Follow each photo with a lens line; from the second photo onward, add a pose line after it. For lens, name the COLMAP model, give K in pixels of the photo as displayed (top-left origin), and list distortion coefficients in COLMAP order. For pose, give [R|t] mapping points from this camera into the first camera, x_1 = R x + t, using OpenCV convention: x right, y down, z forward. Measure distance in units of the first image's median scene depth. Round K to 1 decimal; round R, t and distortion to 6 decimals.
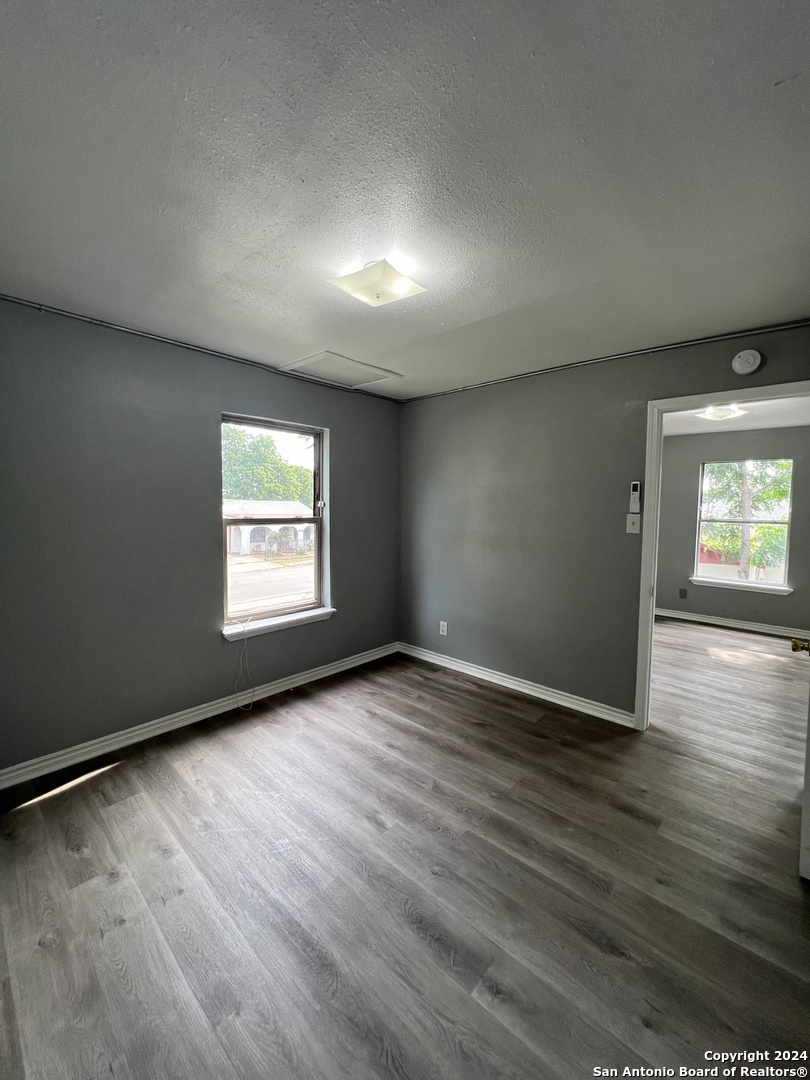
lens RADIAL K [[431.3, 0, 406.1], [0, 431.3, 534.3], [0, 0, 1]] dist [-0.000983, 0.000177]
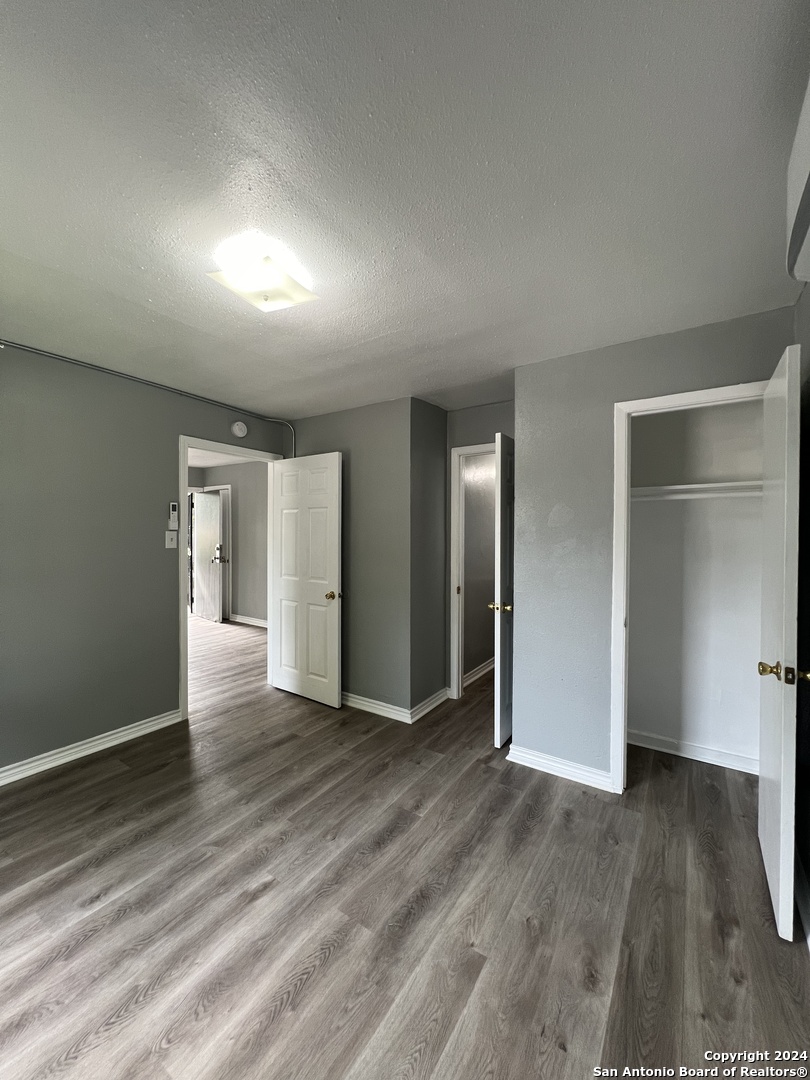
lens RADIAL K [[431.3, 0, 406.1], [0, 431.3, 534.3], [0, 0, 1]] dist [-0.000983, 0.000177]
pose [[-0.153996, -0.018413, 0.987900, -0.999217], [0.052467, 0.998263, 0.026785, -0.054449], [-0.986677, 0.055957, -0.152763, 0.846376]]
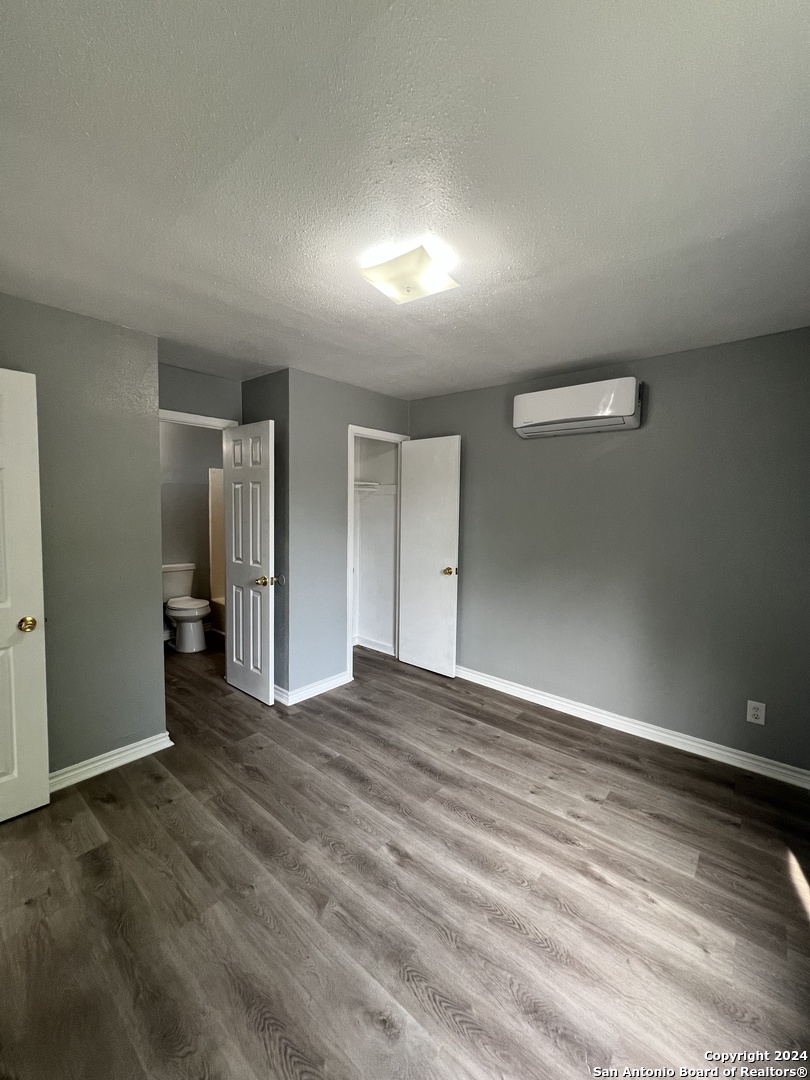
lens RADIAL K [[431.3, 0, 406.1], [0, 431.3, 534.3], [0, 0, 1]] dist [-0.000983, 0.000177]
pose [[-0.998993, -0.023589, -0.038159, -0.036112], [-0.028145, 0.991927, 0.123644, -0.135798], [0.034934, 0.124593, -0.991593, 1.930714]]
